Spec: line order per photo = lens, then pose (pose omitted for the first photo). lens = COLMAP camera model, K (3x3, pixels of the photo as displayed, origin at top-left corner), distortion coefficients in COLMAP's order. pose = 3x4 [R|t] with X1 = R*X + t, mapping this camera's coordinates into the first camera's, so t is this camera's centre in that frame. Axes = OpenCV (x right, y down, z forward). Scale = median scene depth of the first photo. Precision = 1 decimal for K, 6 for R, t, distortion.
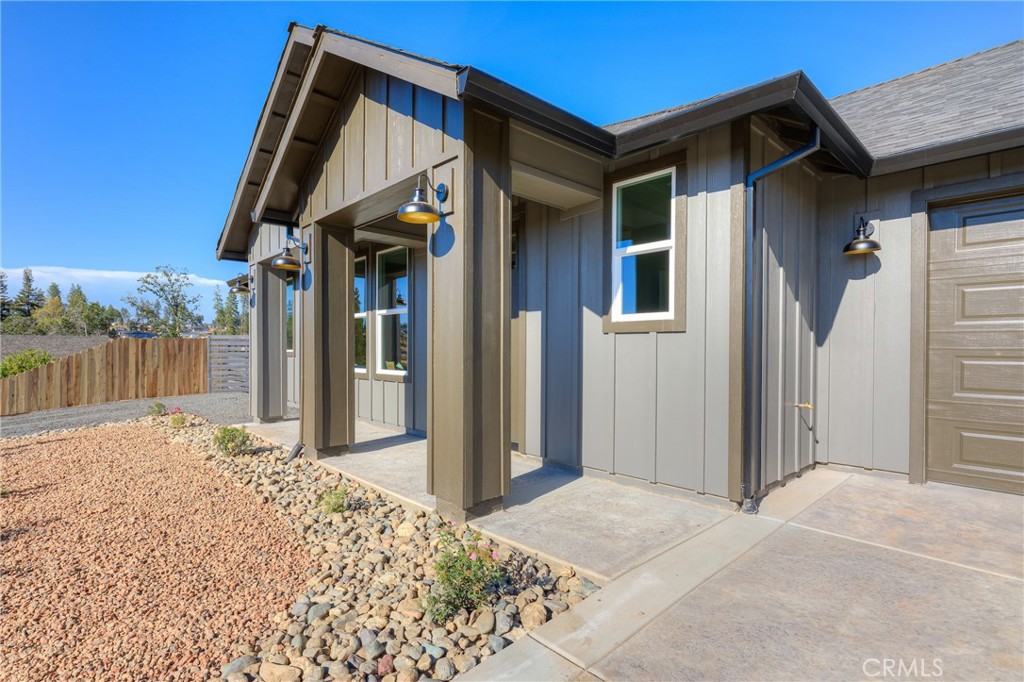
lens RADIAL K [[484.9, 0, 516.2], [0, 484.9, 346.3], [0, 0, 1]] dist [-0.009587, 0.002198]
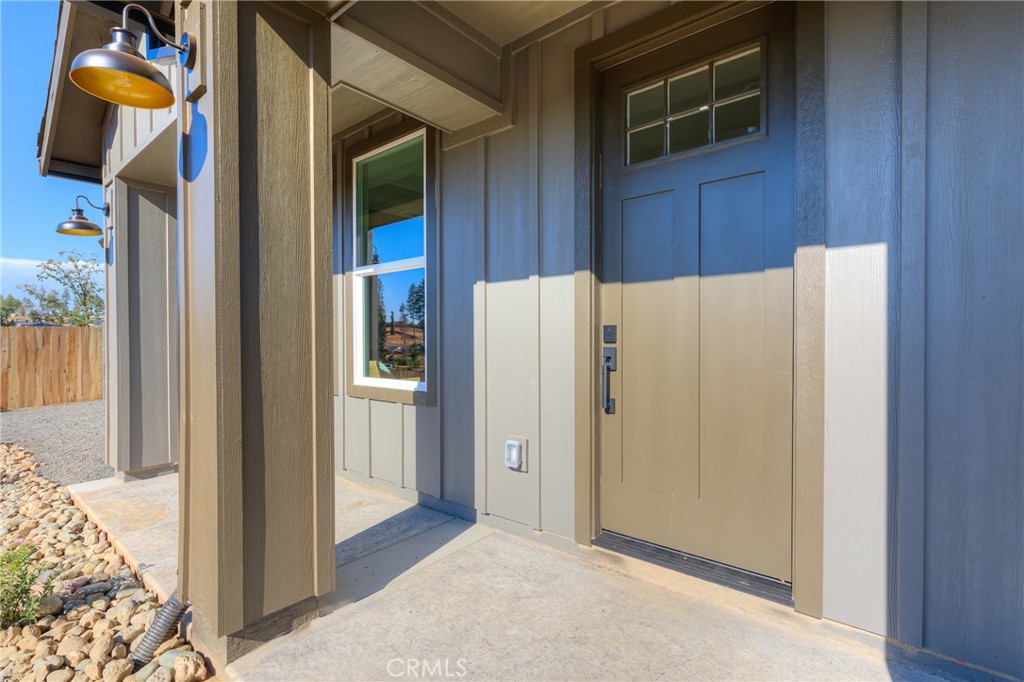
lens RADIAL K [[470.2, 0, 507.0], [0, 470.2, 336.0], [0, 0, 1]] dist [-0.004633, -0.000432]
pose [[0.993381, -0.004958, 0.114760, -0.085652], [0.005169, 0.999985, -0.001545, 0.001755], [-0.114750, 0.002128, 0.993392, 0.221545]]
